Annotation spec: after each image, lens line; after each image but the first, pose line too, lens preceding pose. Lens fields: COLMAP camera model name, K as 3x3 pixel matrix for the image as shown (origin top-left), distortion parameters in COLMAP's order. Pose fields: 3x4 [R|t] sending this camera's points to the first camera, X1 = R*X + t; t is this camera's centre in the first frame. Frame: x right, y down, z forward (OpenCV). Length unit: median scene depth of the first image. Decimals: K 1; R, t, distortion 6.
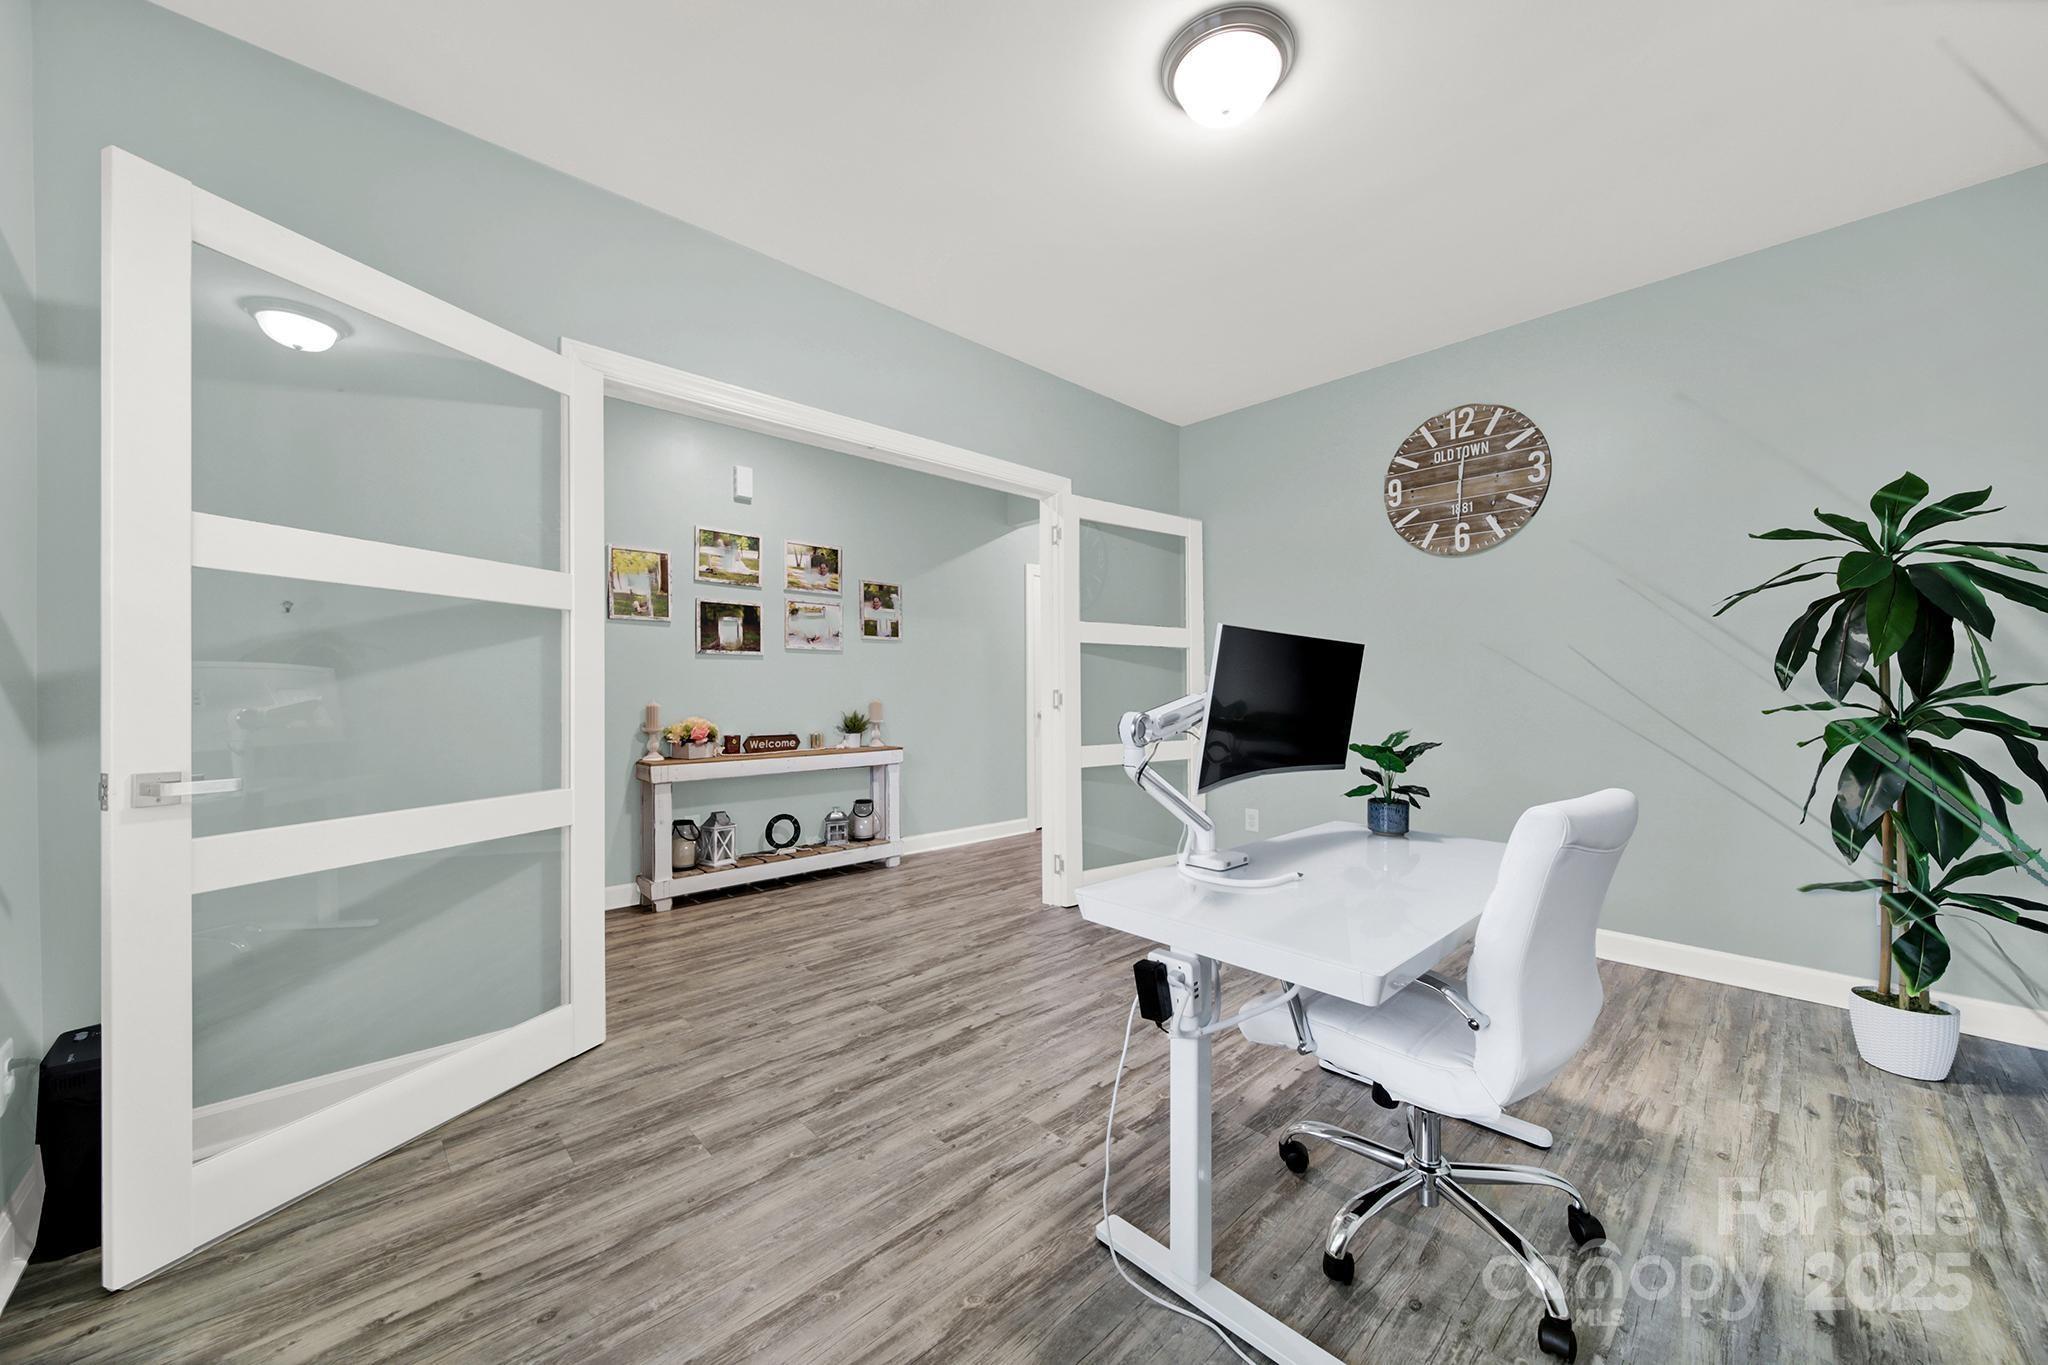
lens RADIAL K [[743.8, 0, 1033.9], [0, 743.8, 685.1], [0, 0, 1]] dist [-0.007053, -0.000183]
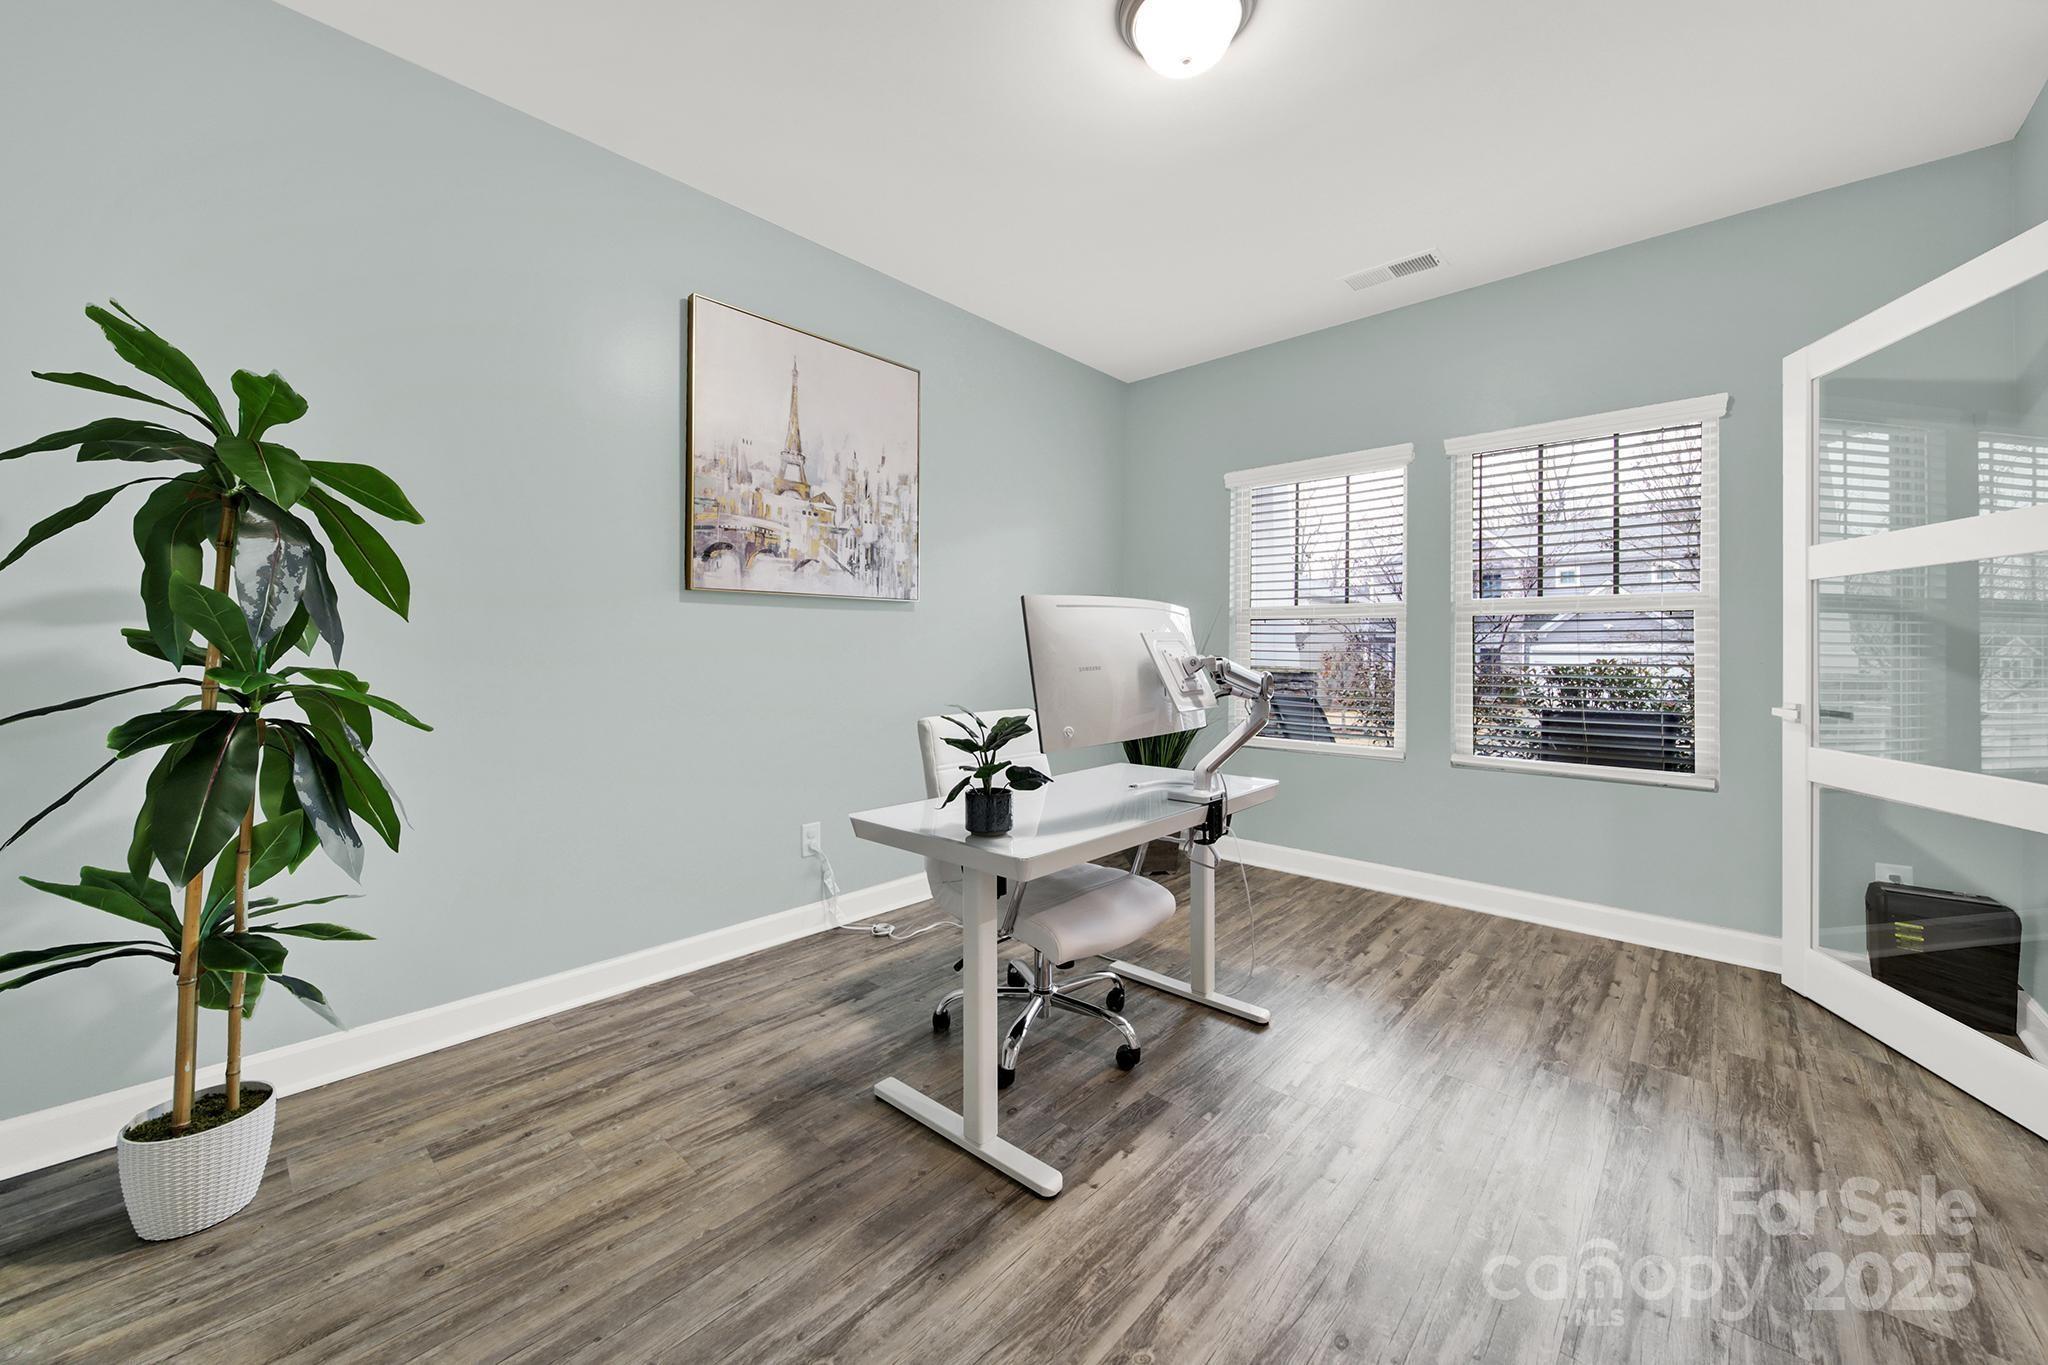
lens RADIAL K [[755.4, 0, 1011.8], [0, 755.4, 652.6], [0, 0, 1]] dist [0.000391, 0.000043]
pose [[-0.998546, -0.002500, -0.053857, 0.487123], [-0.002205, 0.999982, -0.005545, 0.010628], [0.053870, -0.005418, -0.998533, 1.768060]]
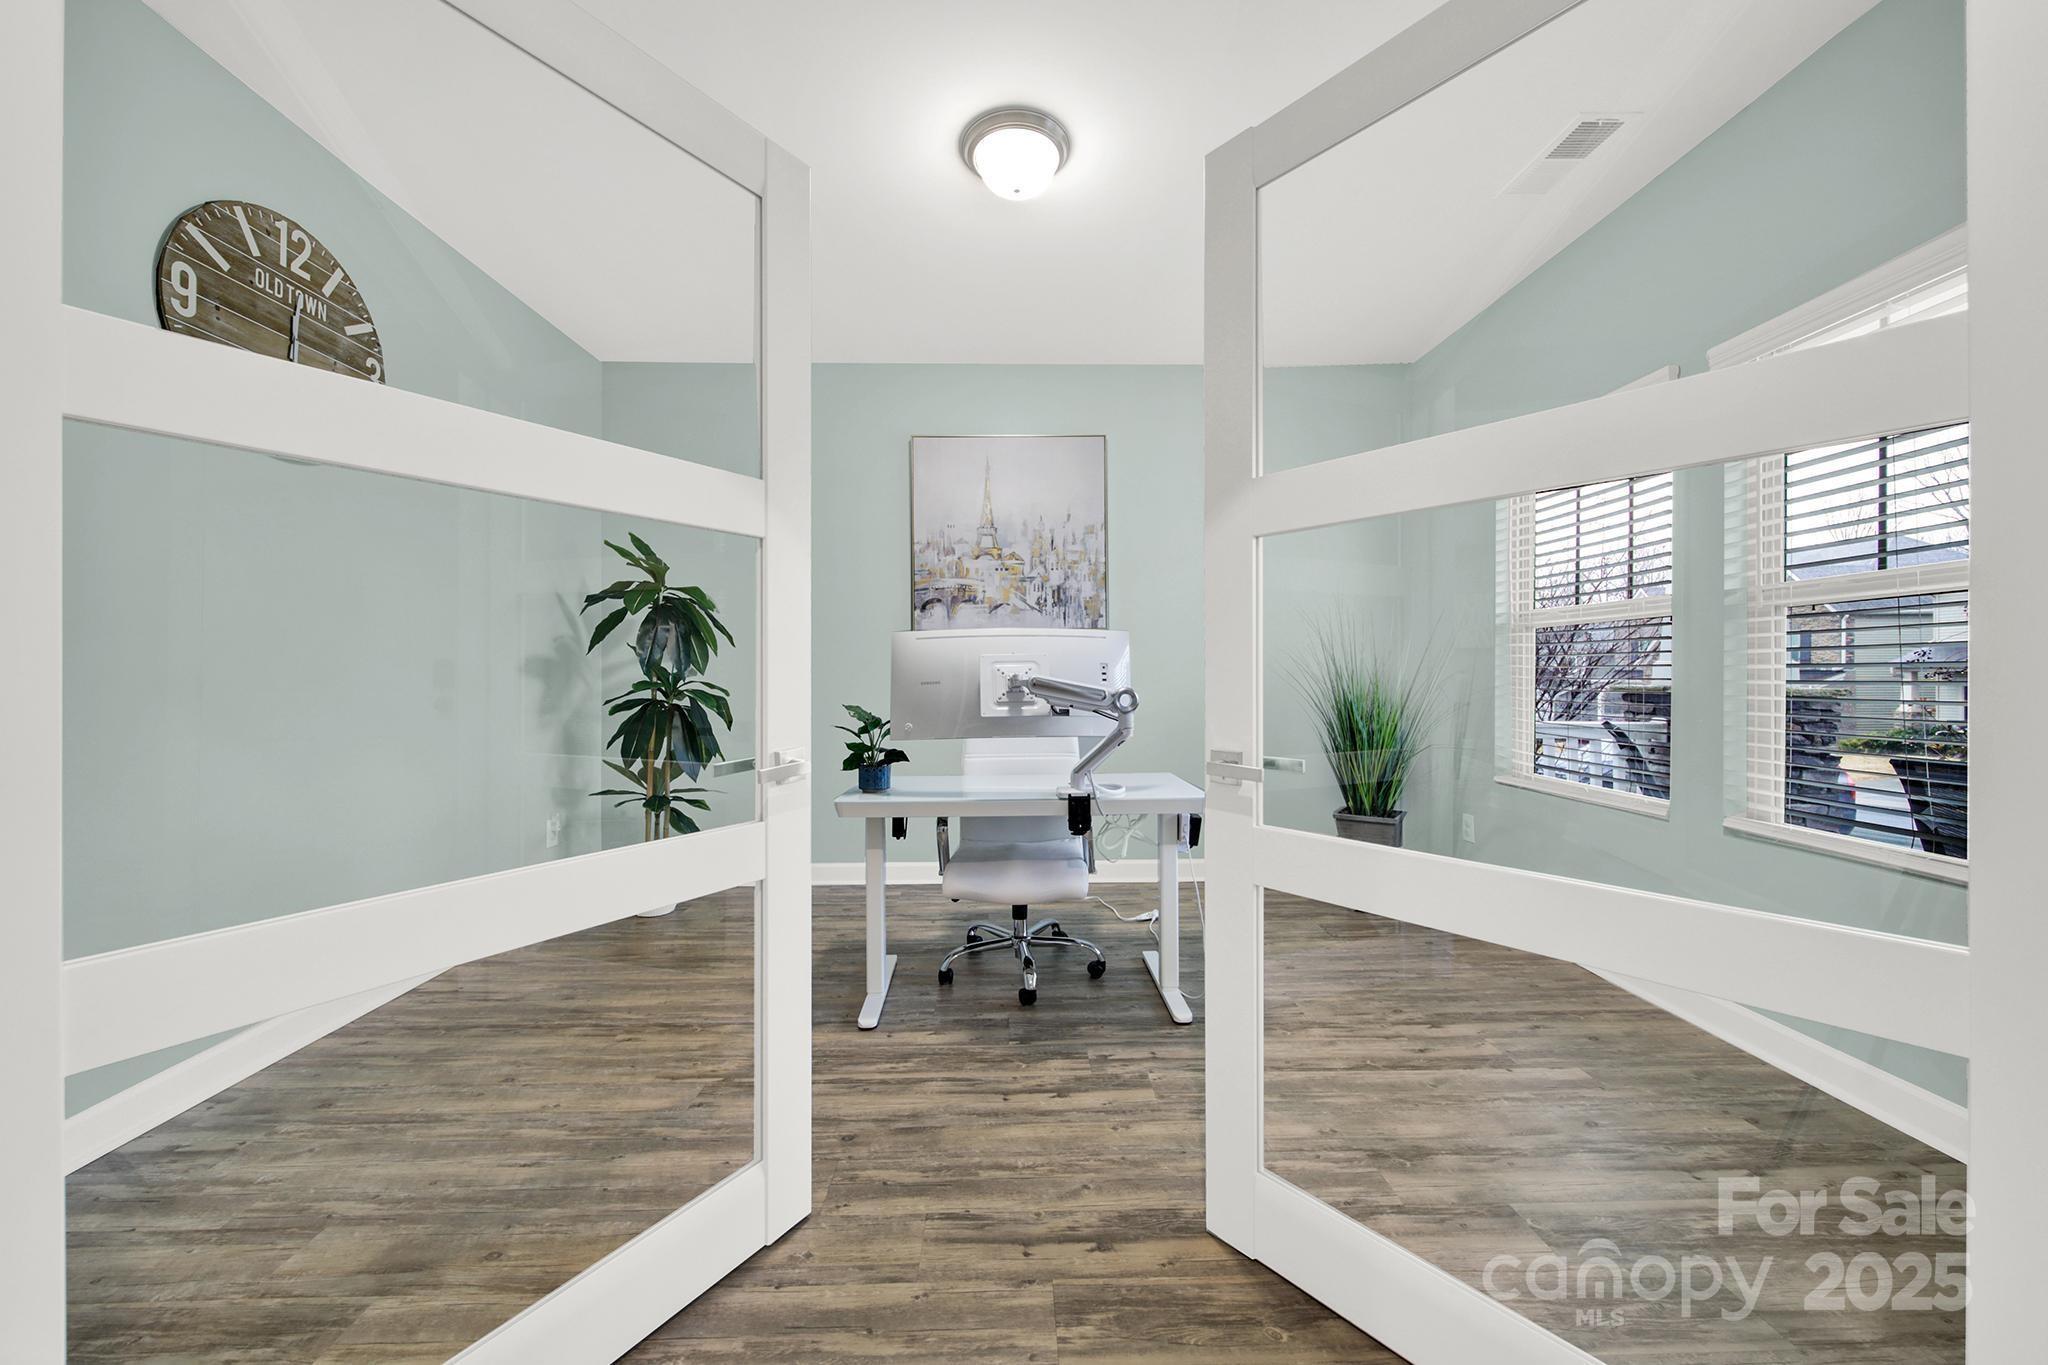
lens RADIAL K [[748.5, 0, 1029.0], [0, 748.5, 680.2], [0, 0, 1]] dist [-0.002011, -0.000357]
pose [[-0.740014, -0.001074, 0.672591, -0.506259], [-0.000610, 0.999999, 0.000926, 0.019923], [-0.672592, 0.000275, -0.740014, 1.686550]]
